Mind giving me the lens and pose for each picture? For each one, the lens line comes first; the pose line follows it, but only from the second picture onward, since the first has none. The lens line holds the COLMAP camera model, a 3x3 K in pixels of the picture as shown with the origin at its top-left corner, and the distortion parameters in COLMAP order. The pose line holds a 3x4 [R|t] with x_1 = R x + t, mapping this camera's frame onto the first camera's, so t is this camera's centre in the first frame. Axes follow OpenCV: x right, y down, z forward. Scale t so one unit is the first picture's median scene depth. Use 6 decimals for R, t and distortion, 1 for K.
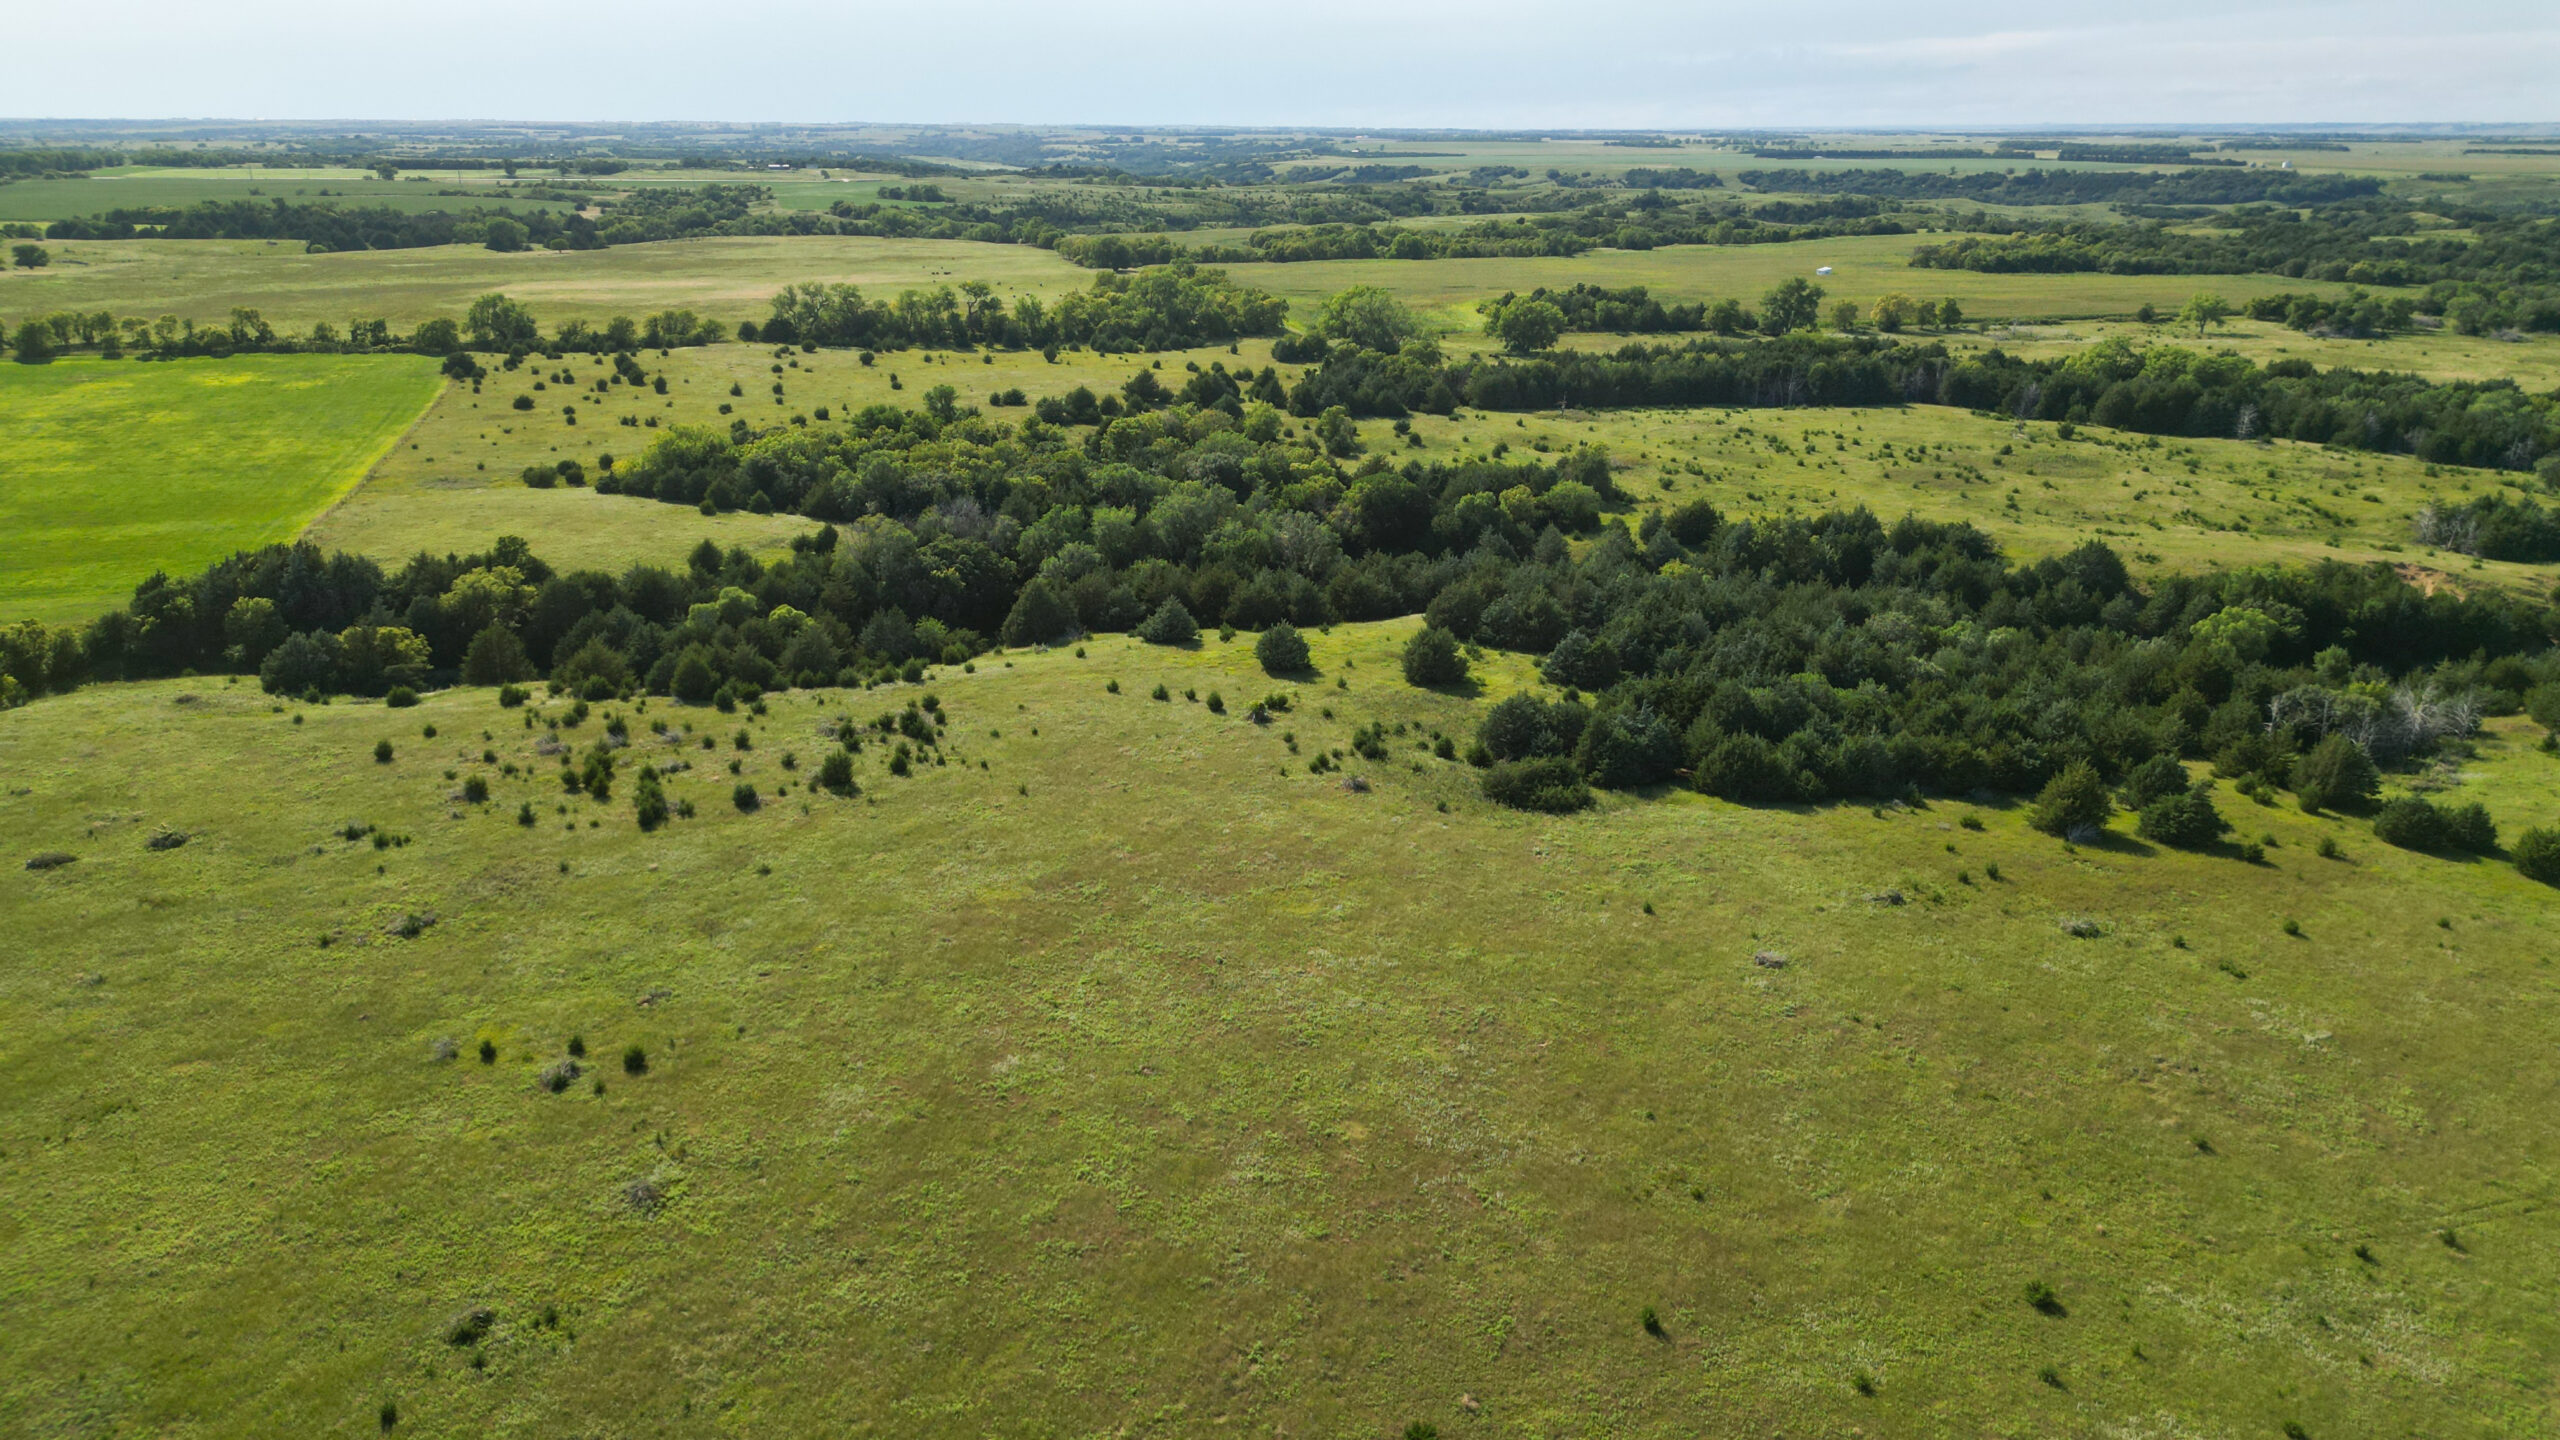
lens RADIAL K [[1804.5, 0, 1280.0], [0, 1804.5, 720.0], [0, 0, 1]] dist [0.084315, -0.086647]
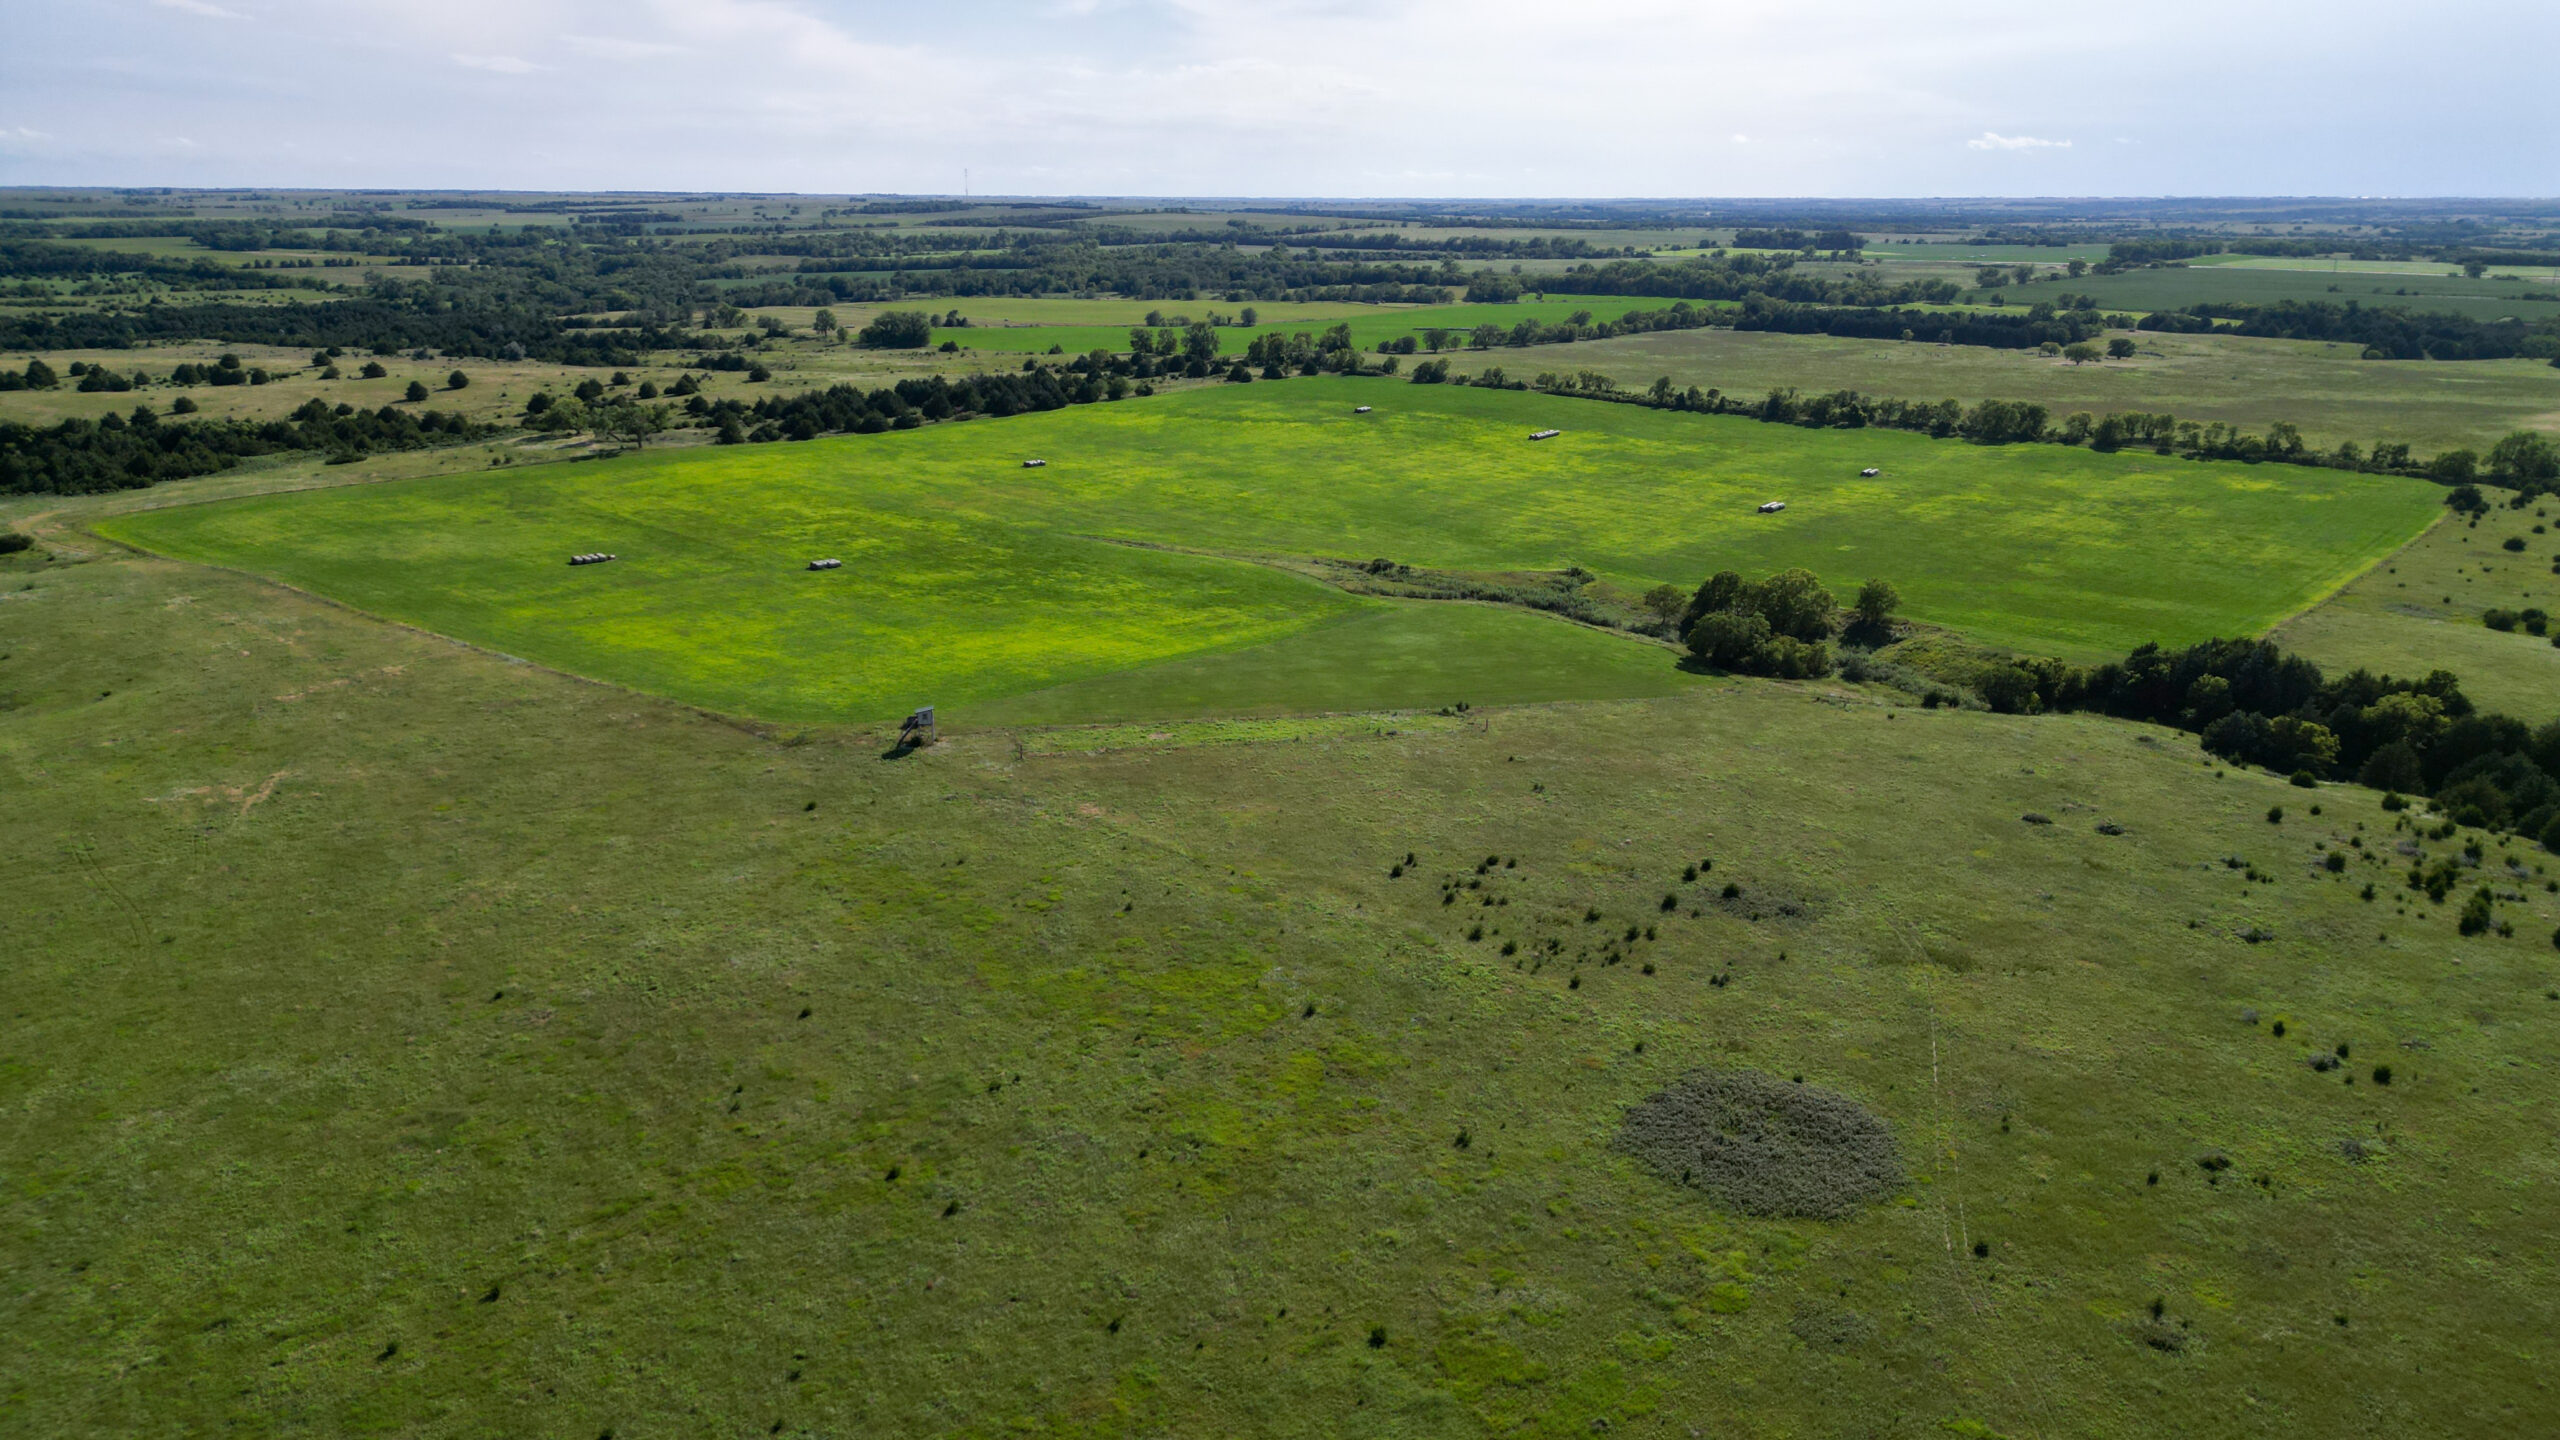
lens RADIAL K [[1804.5, 0, 1280.0], [0, 1804.5, 720.0], [0, 0, 1]] dist [0.084315, -0.086647]
pose [[0.539760, 0.240502, -0.806733, 0.122968], [-0.270954, 0.956958, 0.104000, 0.006507], [0.797021, 0.162452, 0.581693, -0.248024]]
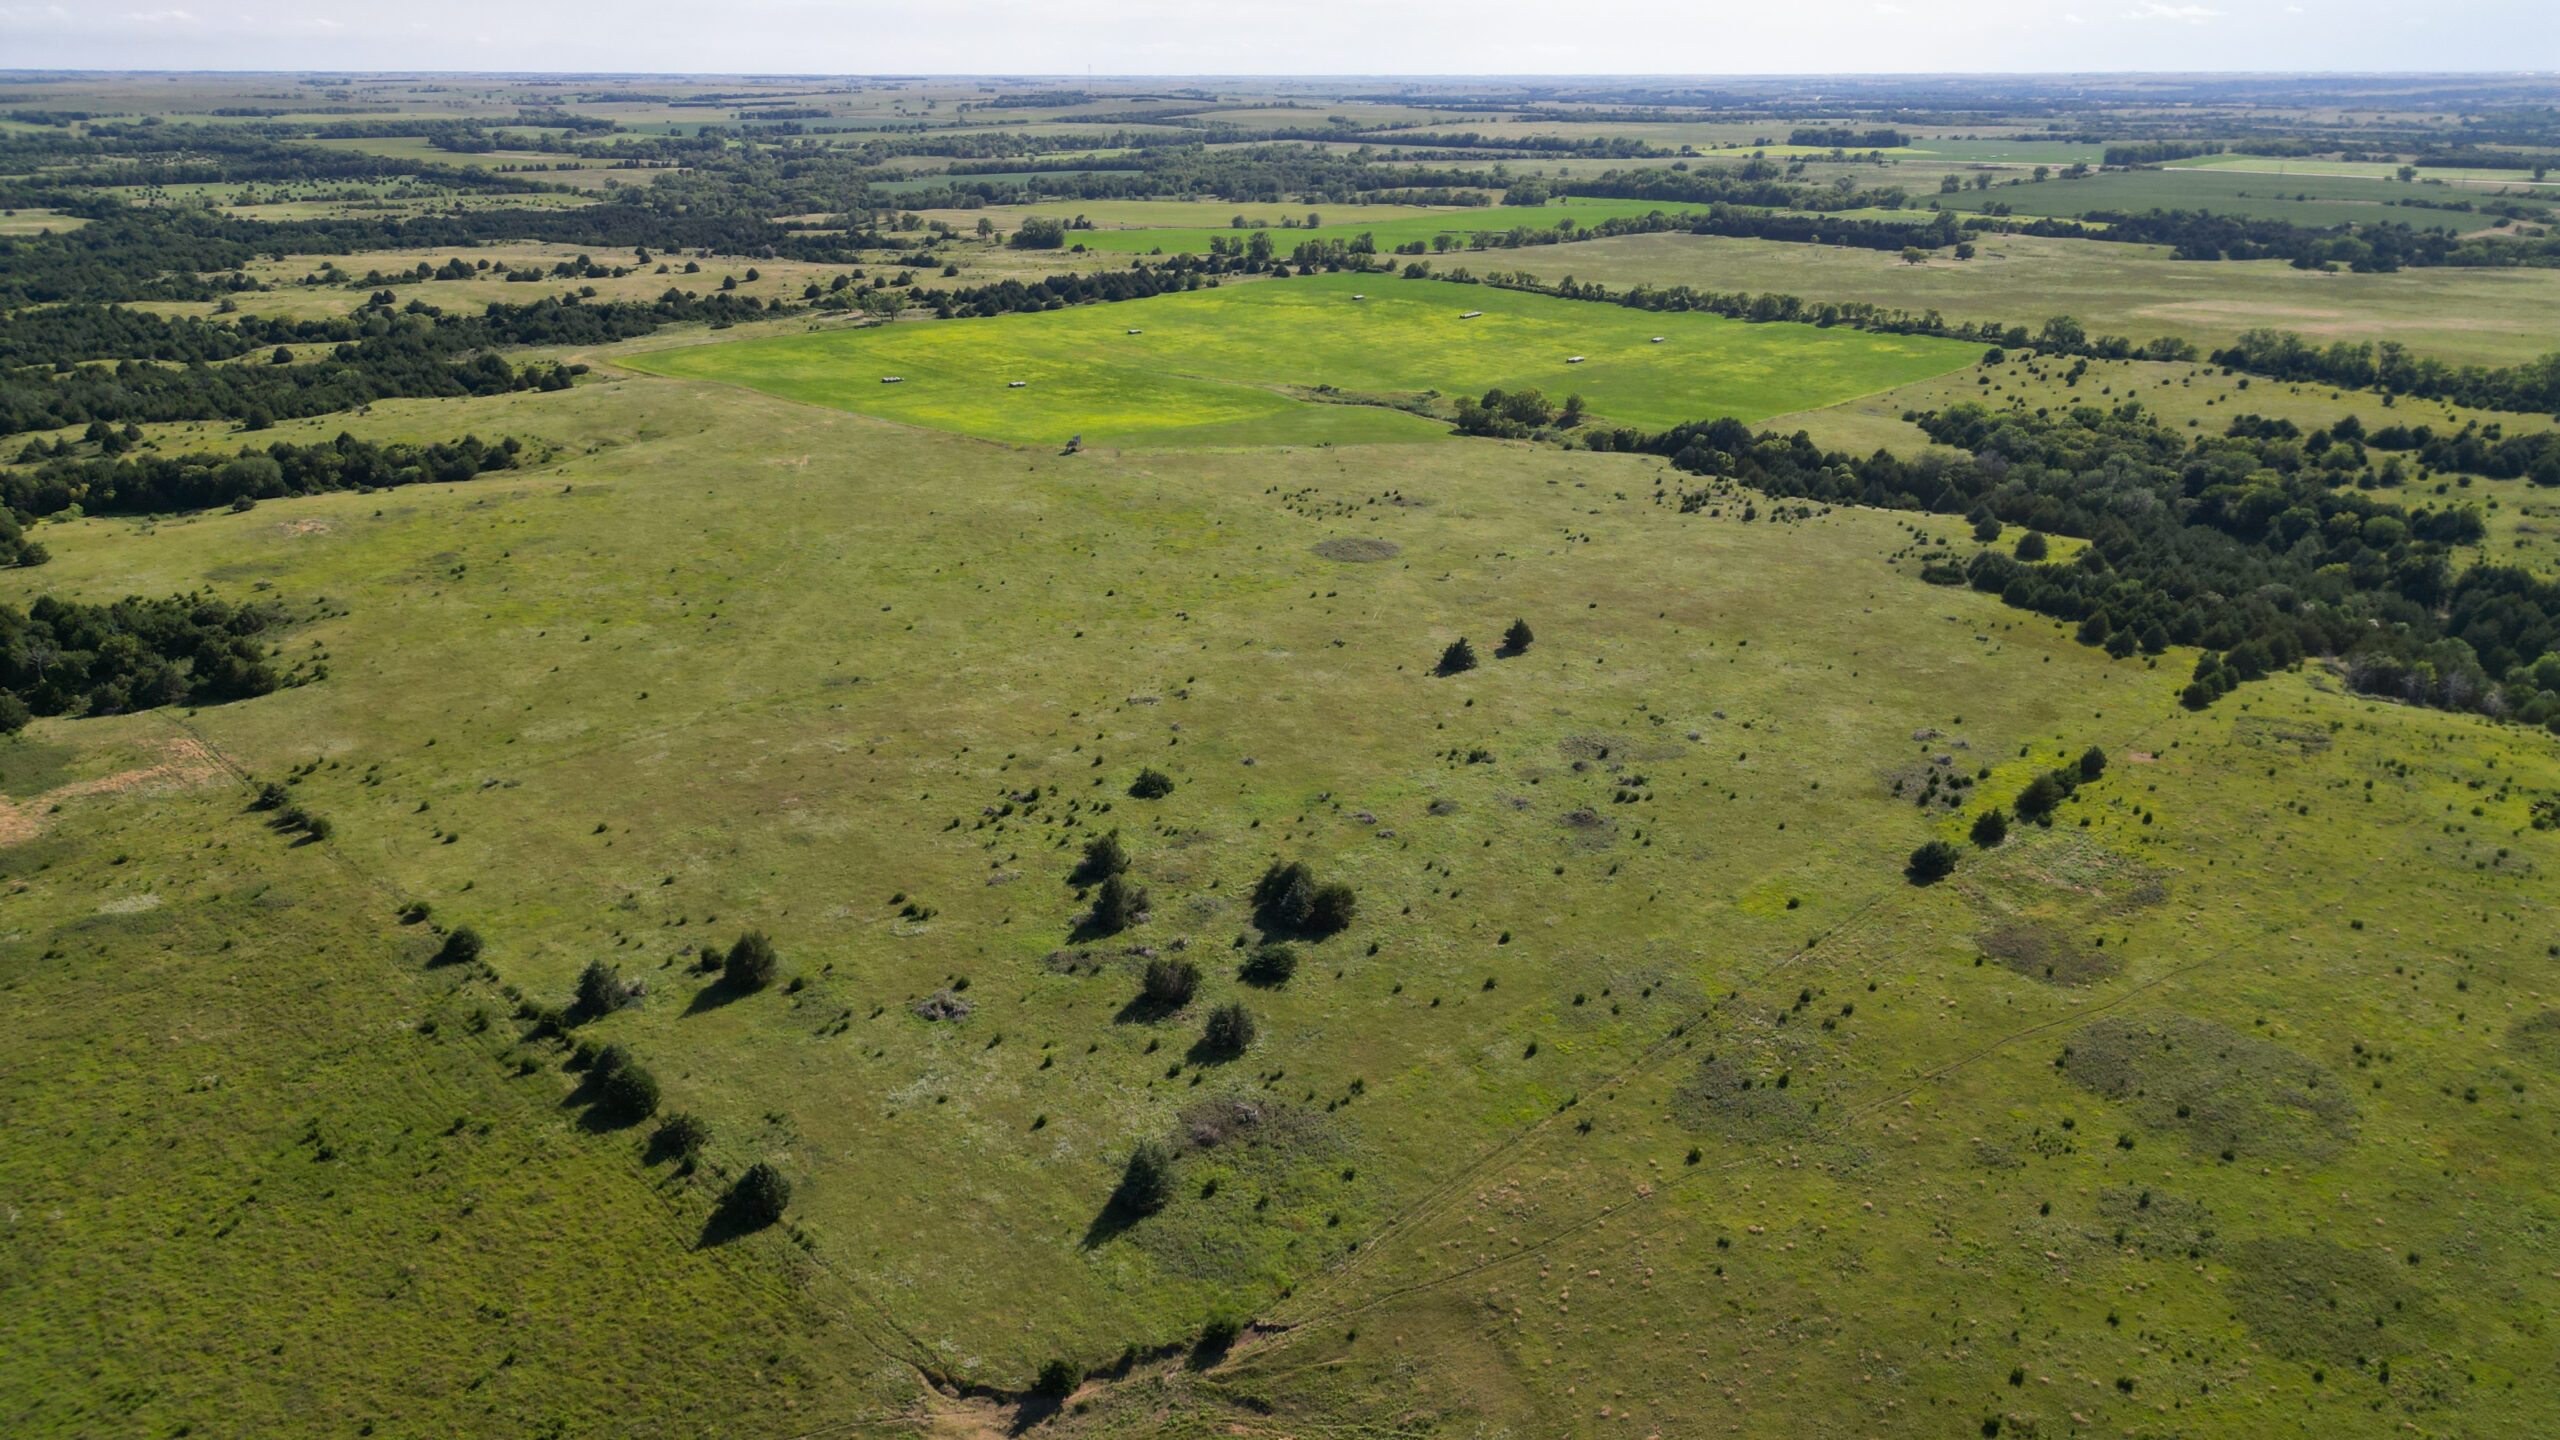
lens RADIAL K [[1804.5, 0, 1280.0], [0, 1804.5, 720.0], [0, 0, 1]] dist [0.084315, -0.086647]
pose [[0.483724, 0.299385, -0.822423, 1.312572], [-0.278105, 0.943553, 0.179907, 0.017515], [0.829861, 0.141695, 0.539679, -0.789611]]
